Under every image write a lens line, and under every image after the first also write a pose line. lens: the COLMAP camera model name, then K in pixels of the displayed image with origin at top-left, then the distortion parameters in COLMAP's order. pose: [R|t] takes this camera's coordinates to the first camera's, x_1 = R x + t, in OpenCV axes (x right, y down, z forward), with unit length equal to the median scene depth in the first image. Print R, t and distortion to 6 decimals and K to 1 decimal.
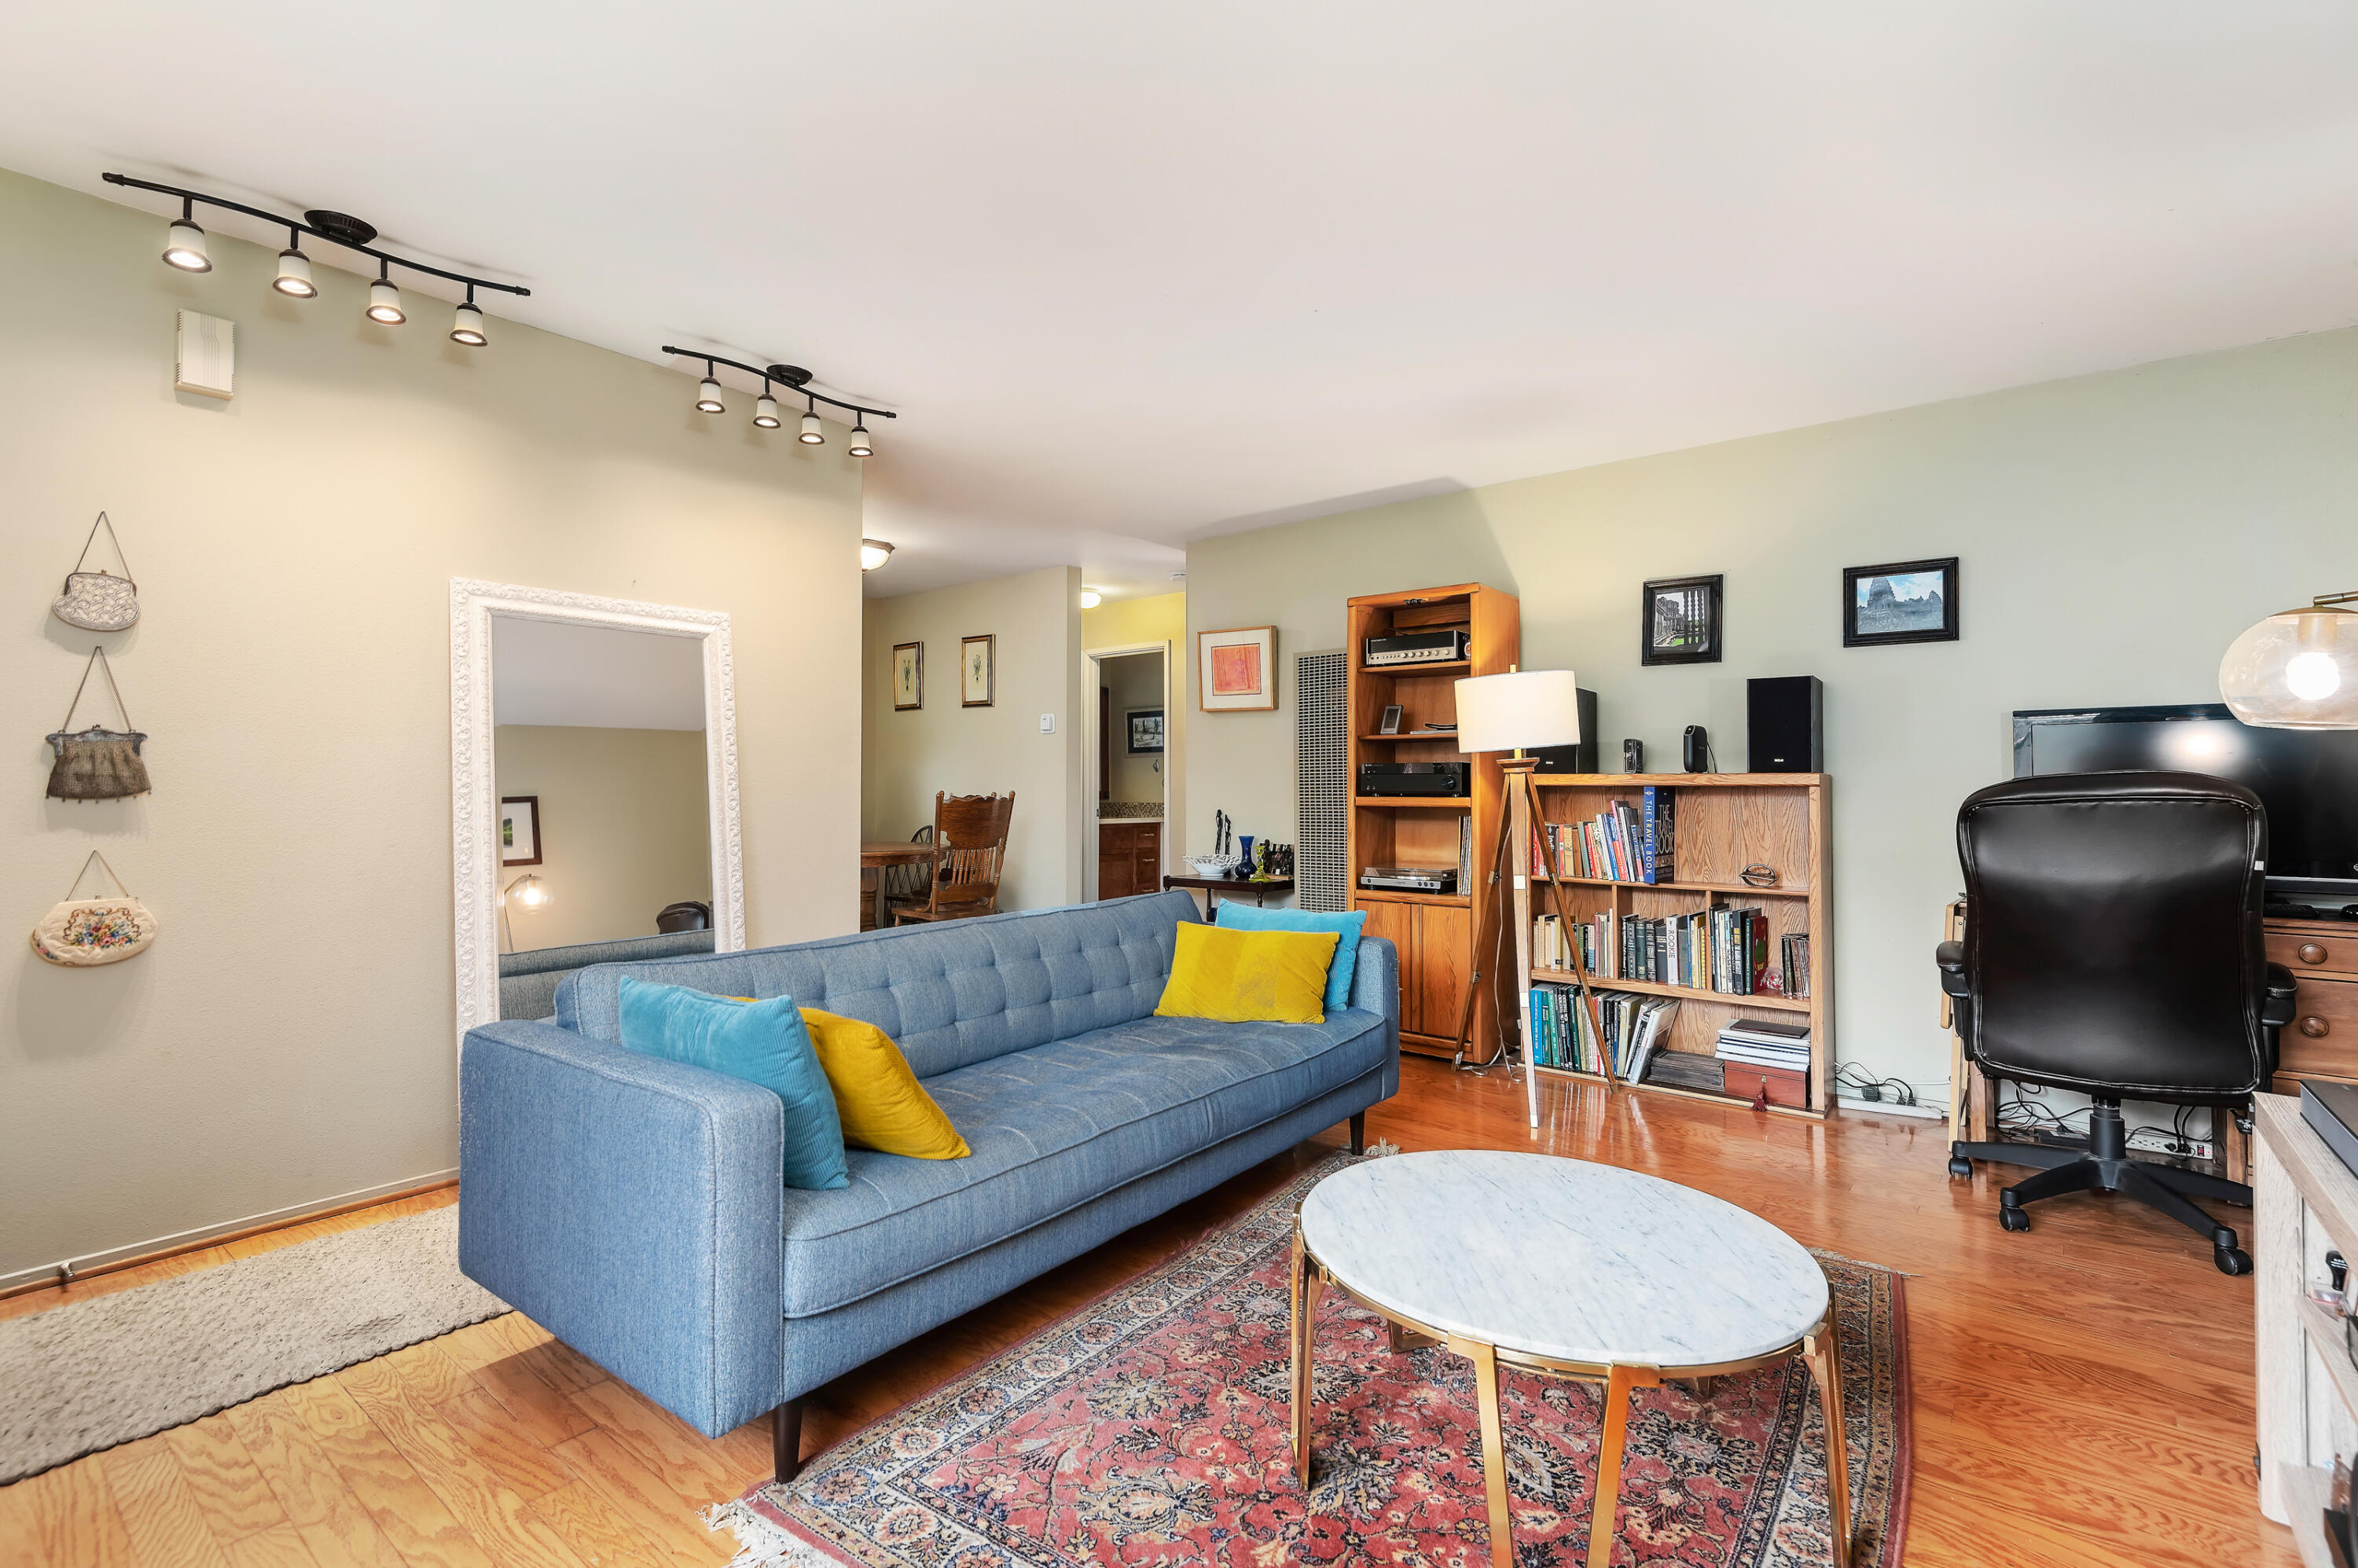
lens RADIAL K [[1058.4, 0, 1180.5], [0, 1058.4, 767.7], [0, 0, 1]] dist [0.003127, -0.000893]
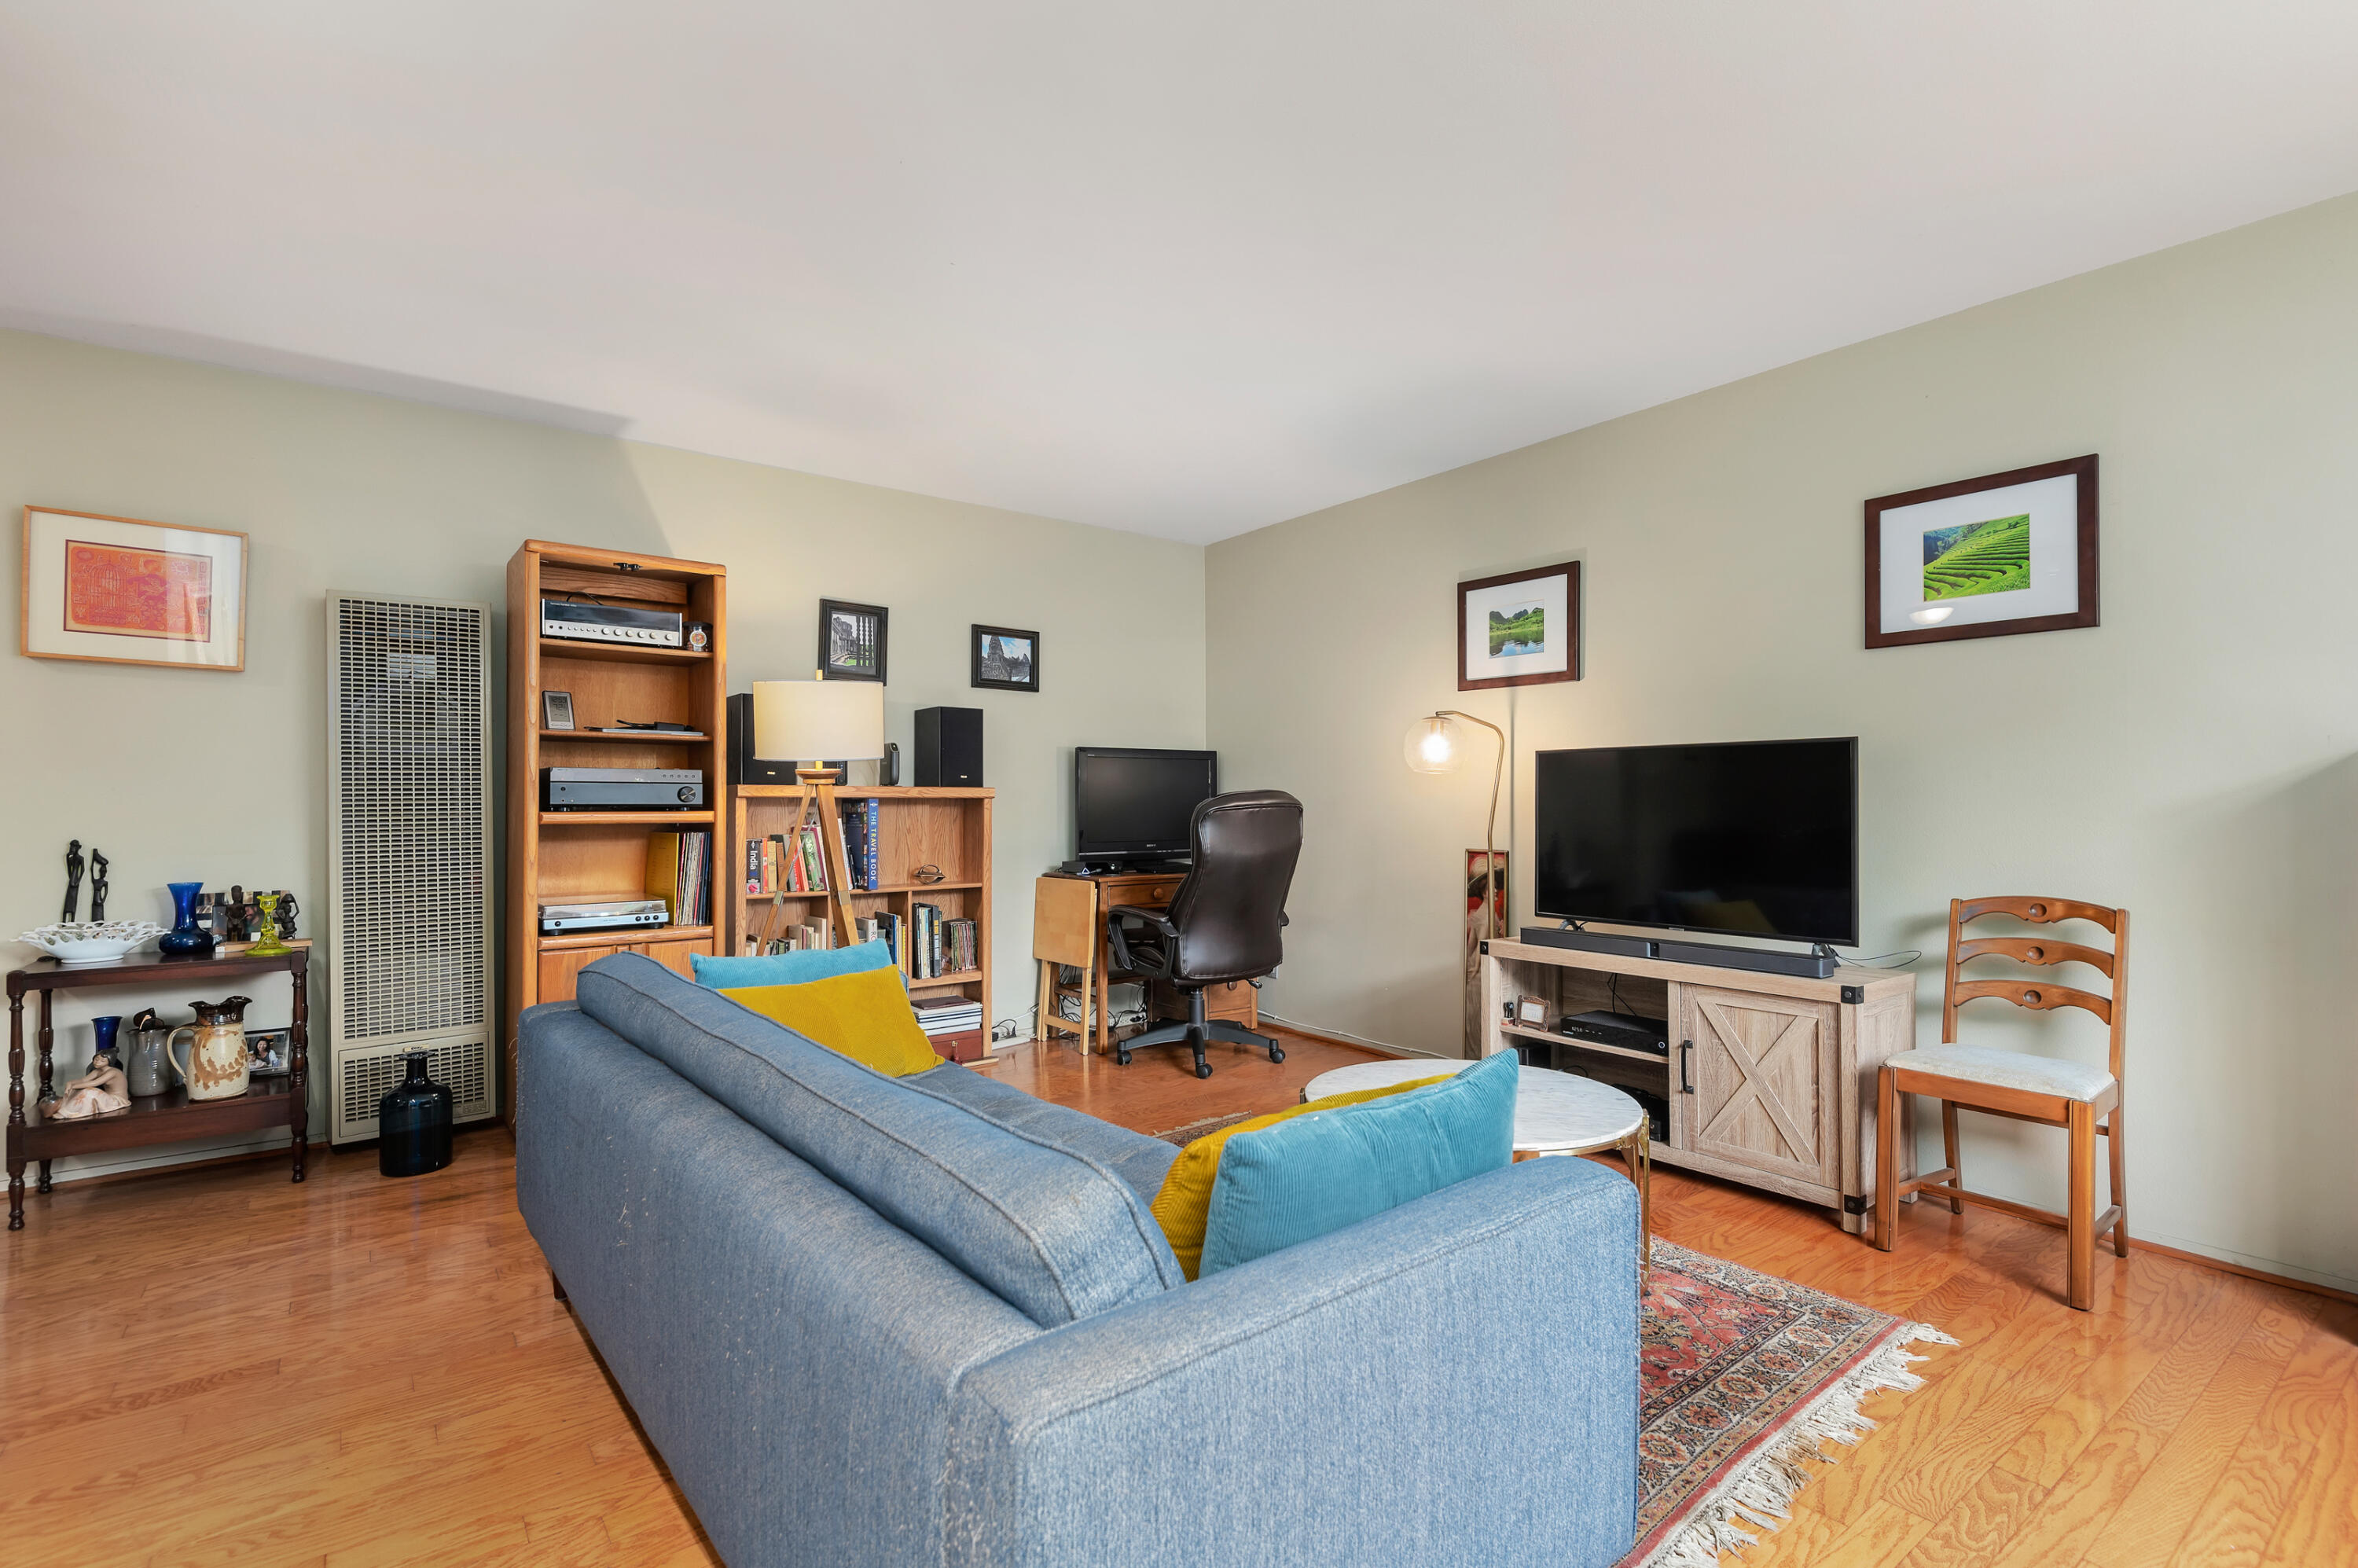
lens RADIAL K [[1058.4, 0, 1192.4], [0, 1058.4, 798.1], [0, 0, 1]] dist [0.003127, -0.000893]
pose [[0.230072, -0.000959, 0.973173, -0.494219], [-0.018192, 0.999821, 0.005286, 0.005778], [-0.973004, -0.018920, 0.230013, 0.426852]]
